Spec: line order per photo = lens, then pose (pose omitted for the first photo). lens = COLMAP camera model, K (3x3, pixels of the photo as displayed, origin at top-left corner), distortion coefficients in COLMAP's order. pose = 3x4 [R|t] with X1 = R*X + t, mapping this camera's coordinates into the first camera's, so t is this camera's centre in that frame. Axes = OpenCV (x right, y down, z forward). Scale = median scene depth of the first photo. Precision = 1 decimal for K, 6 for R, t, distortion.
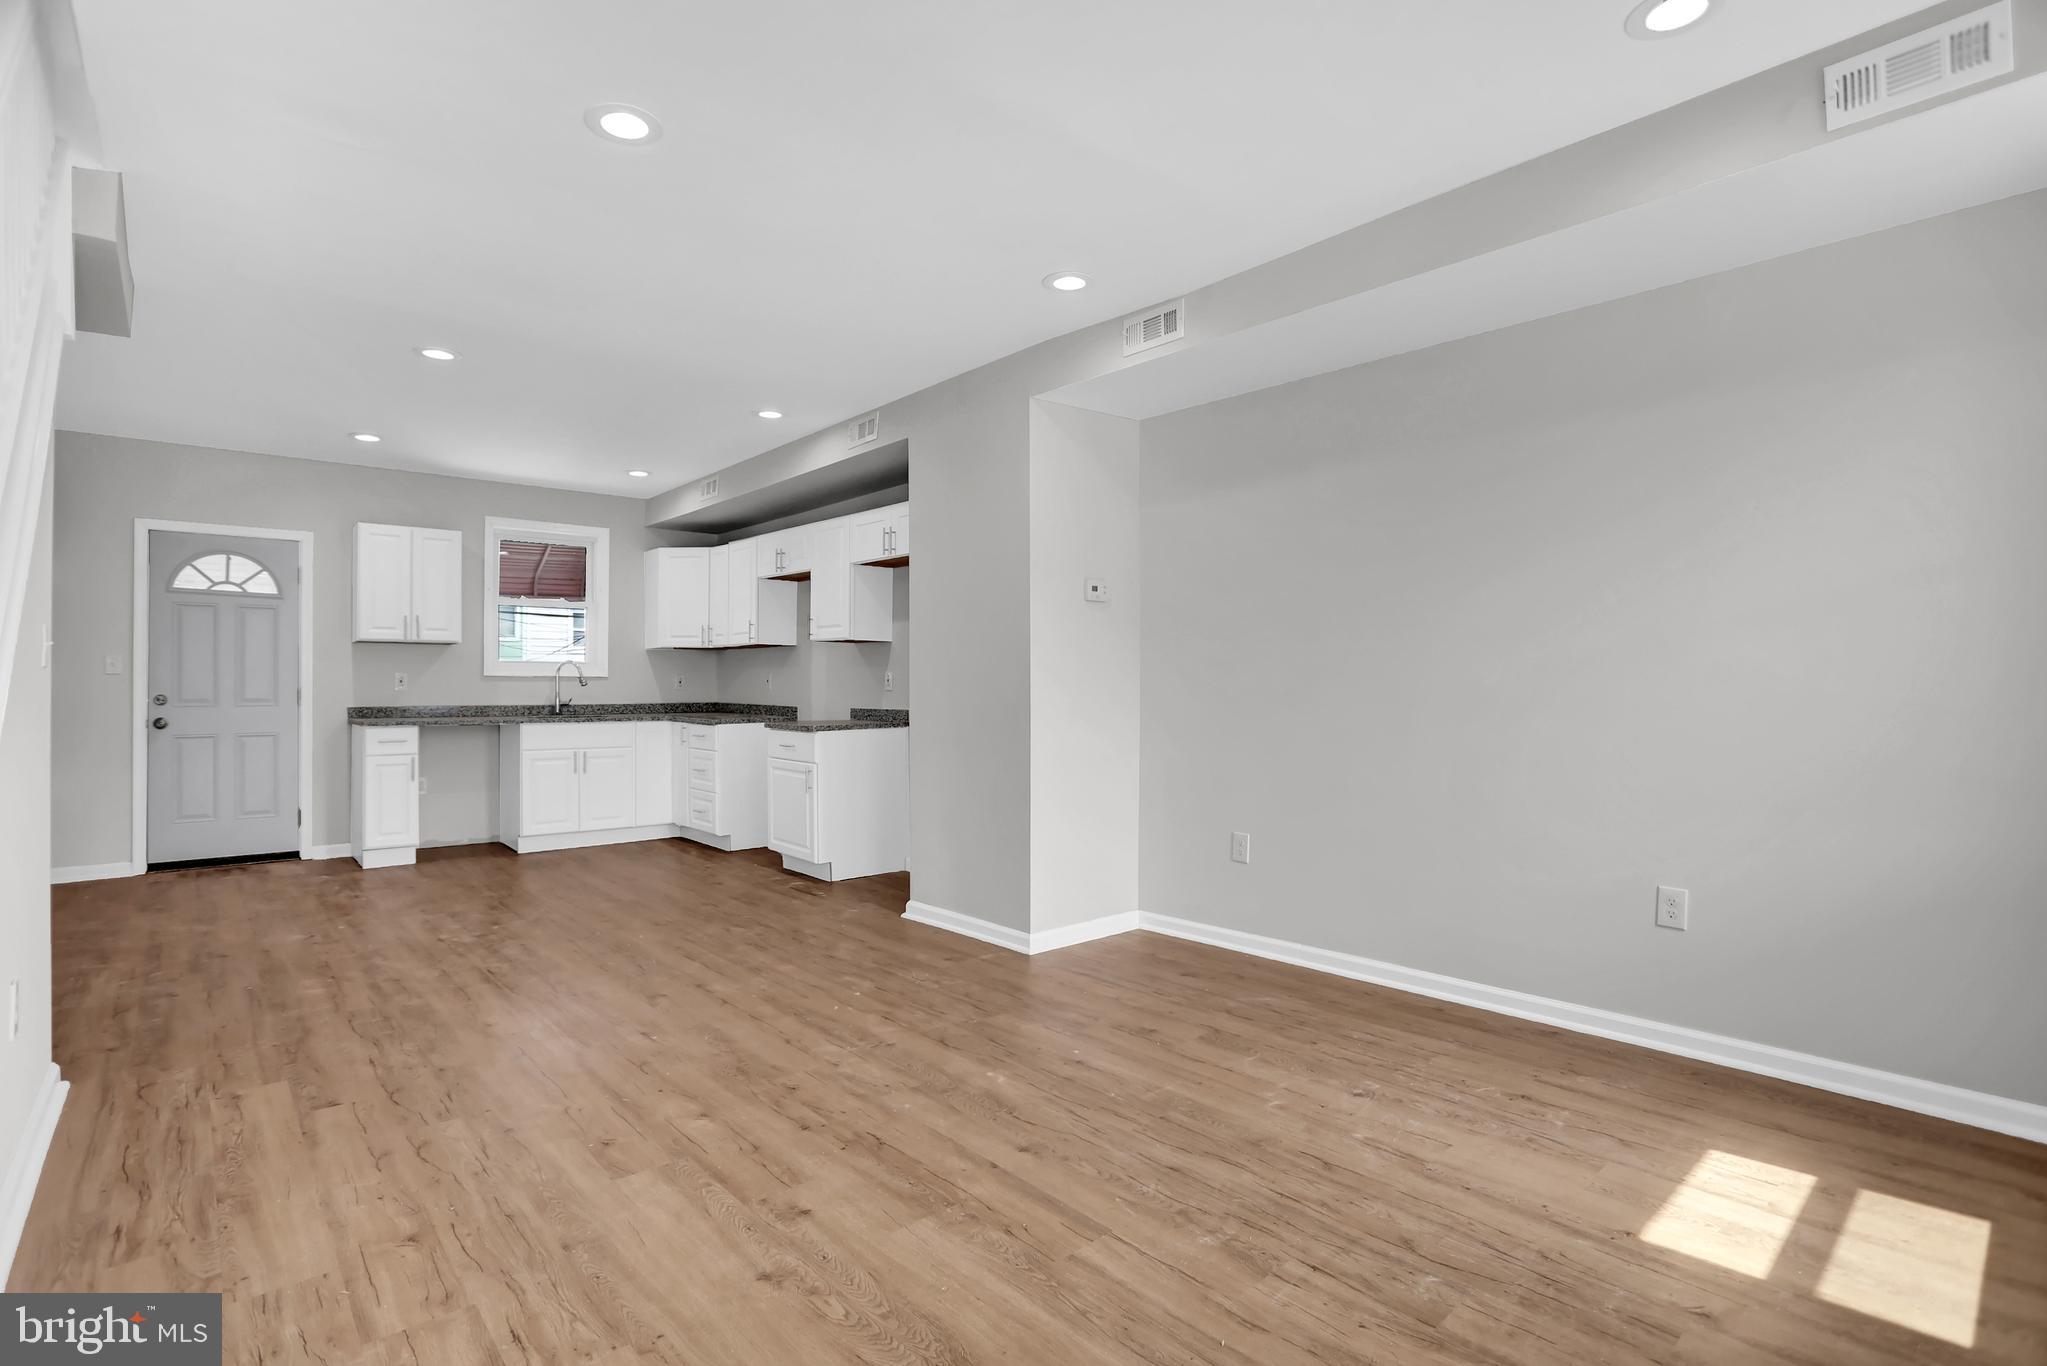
lens RADIAL K [[990.5, 0, 1028.0], [0, 990.5, 676.0], [0, 0, 1]] dist [-0.075968, 0.033523]
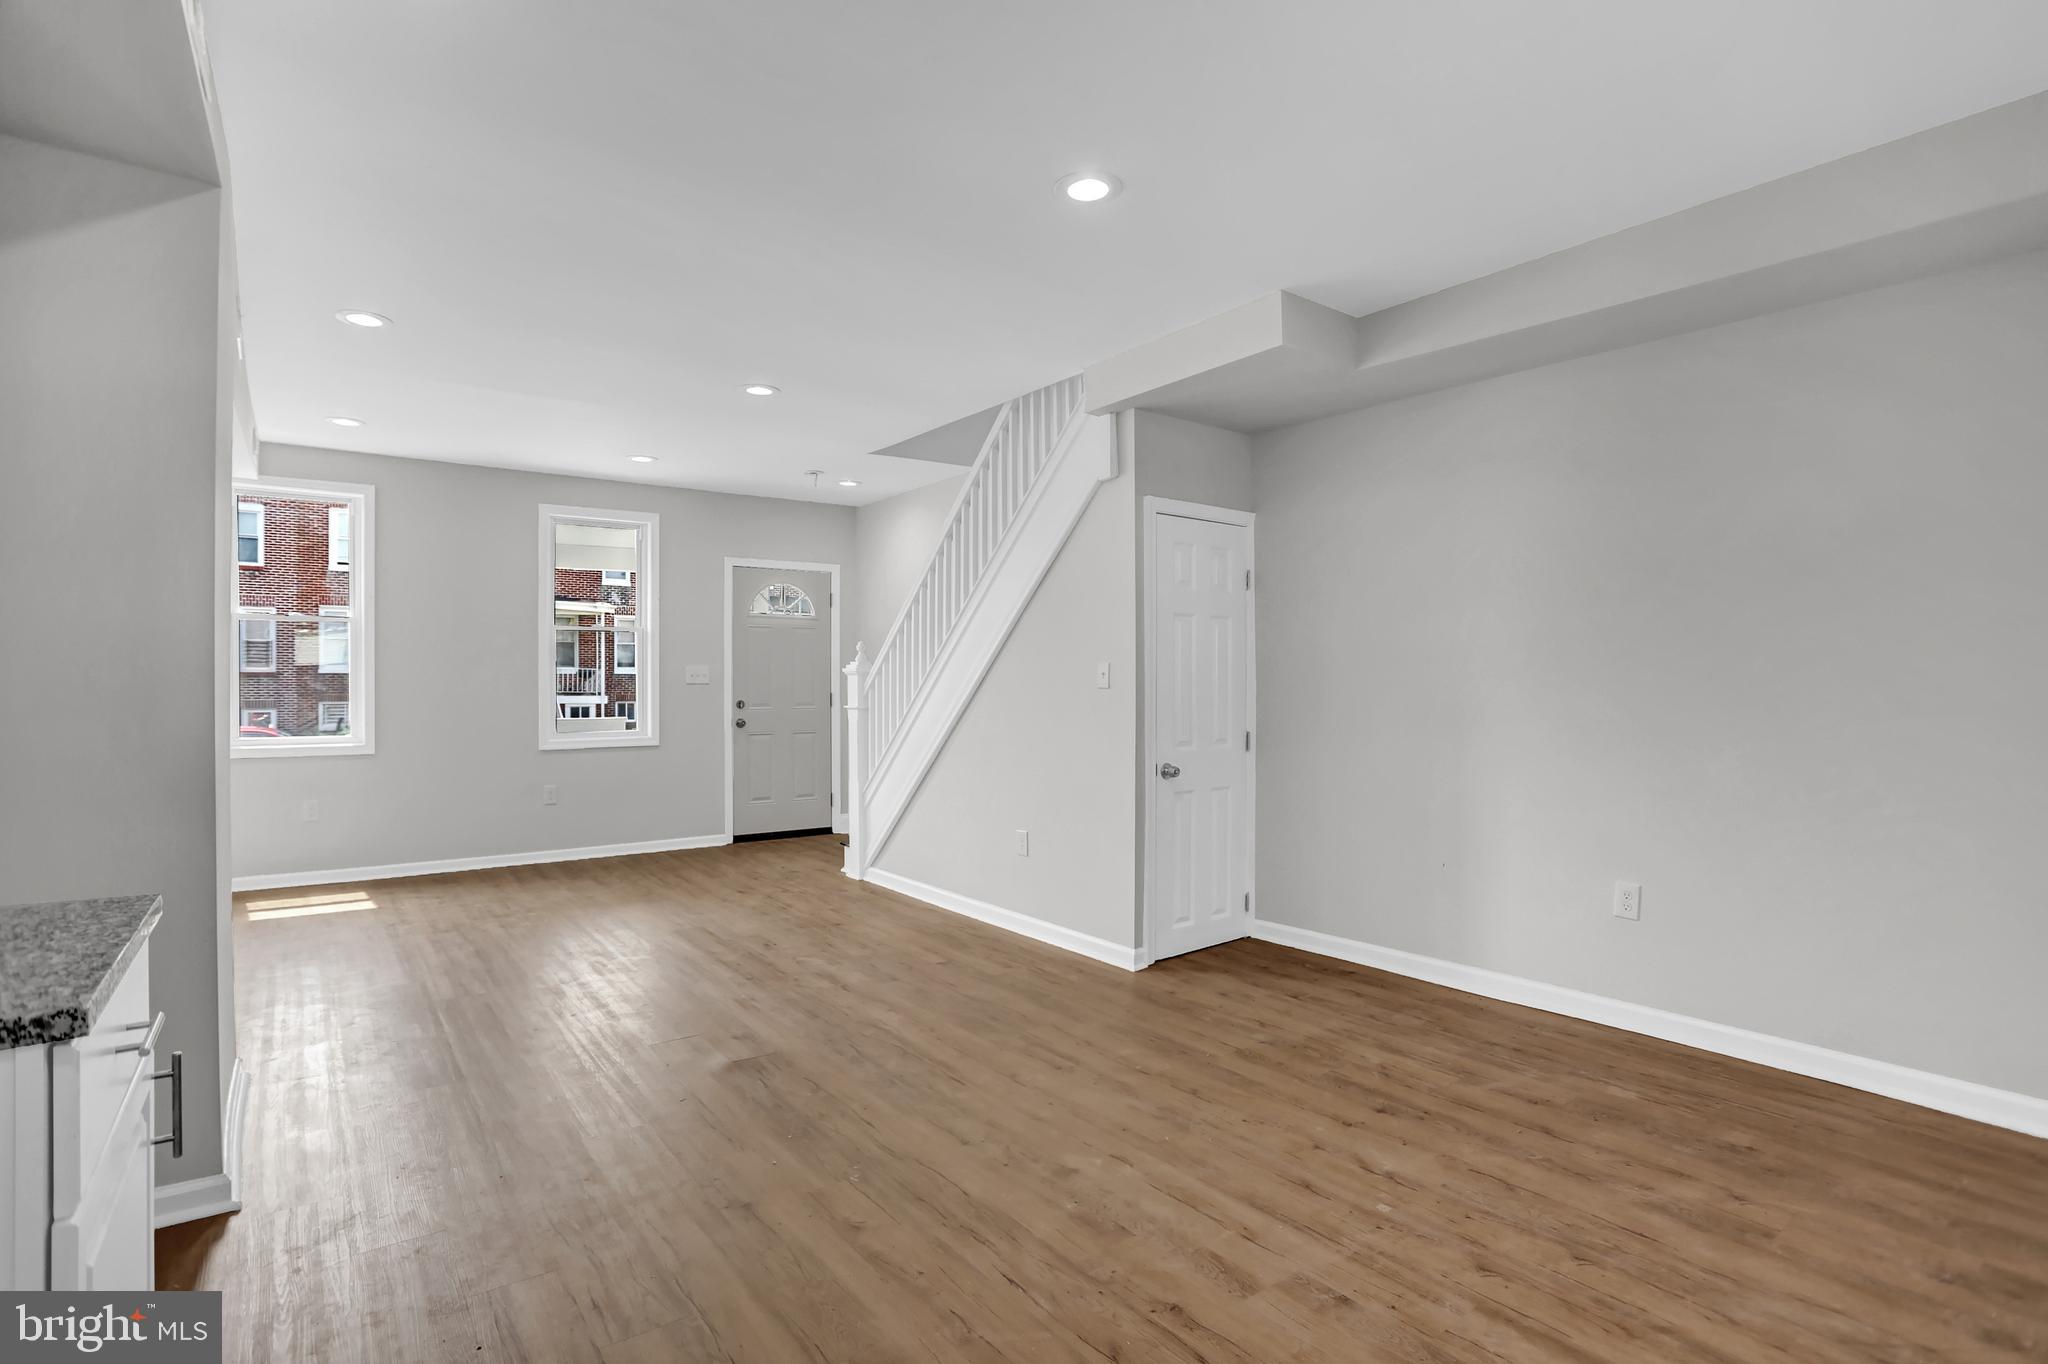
lens RADIAL K [[998.4, 0, 1030.7], [0, 998.4, 679.4], [0, 0, 1]] dist [-0.079329, 0.036843]
pose [[-0.997439, -0.002326, 0.071490, -0.441518], [-0.002899, 0.999965, -0.007904, -0.004145], [-0.071469, -0.008091, -0.997410, 1.171926]]
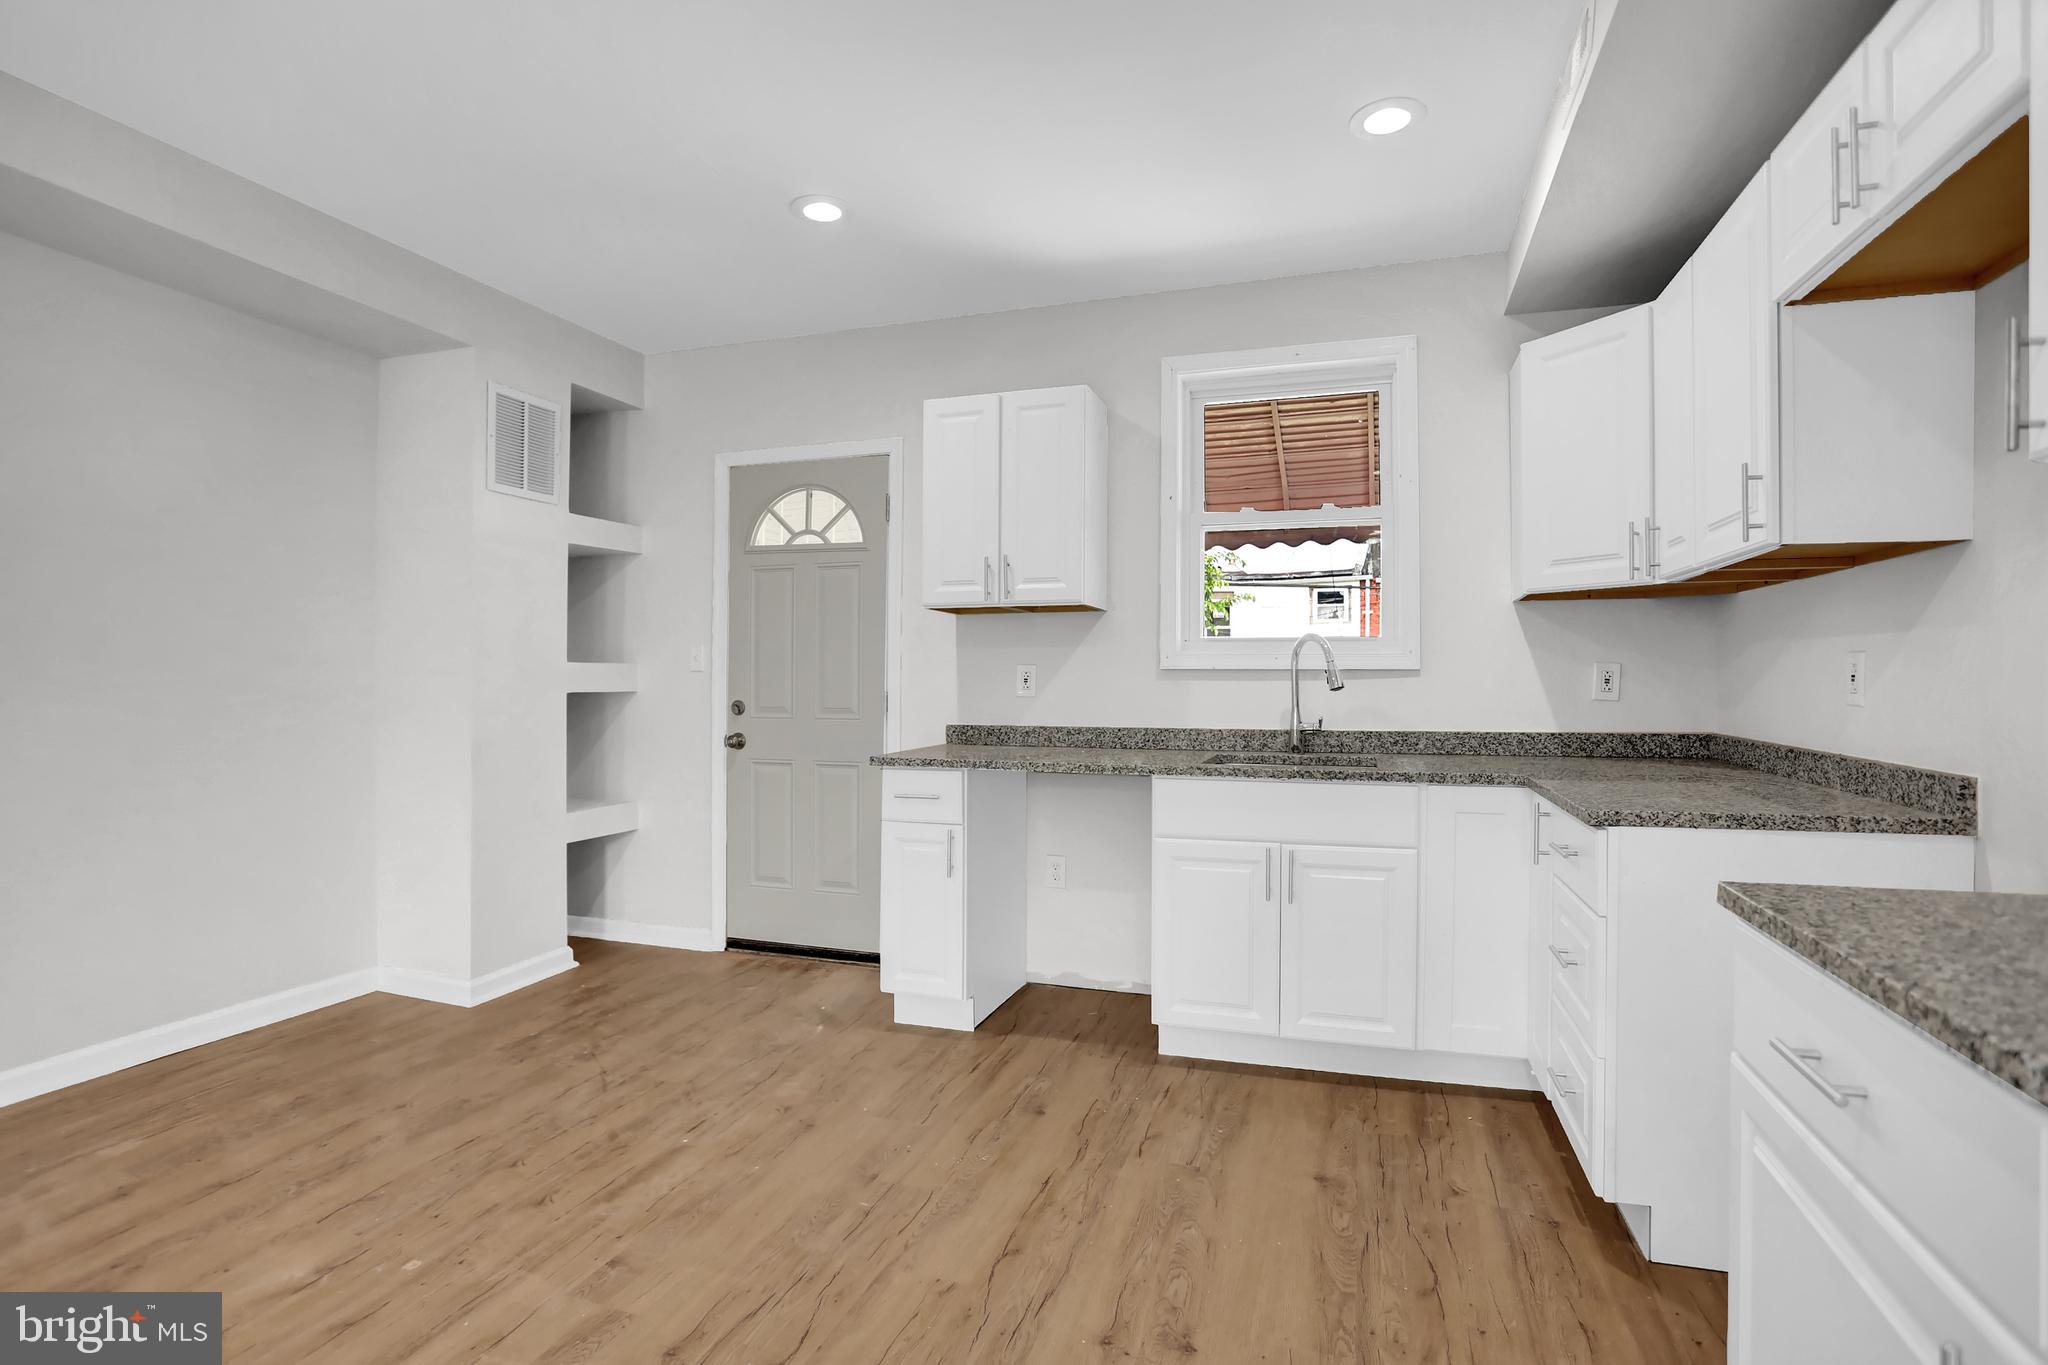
lens RADIAL K [[998.4, 0, 1030.7], [0, 998.4, 679.9], [0, 0, 1]] dist [-0.079329, 0.036843]
pose [[0.501082, -0.002362, -0.865396, -0.168020], [0.004927, 0.999988, 0.000124, 0.005608], [0.865386, -0.004326, 0.501088, 0.794032]]
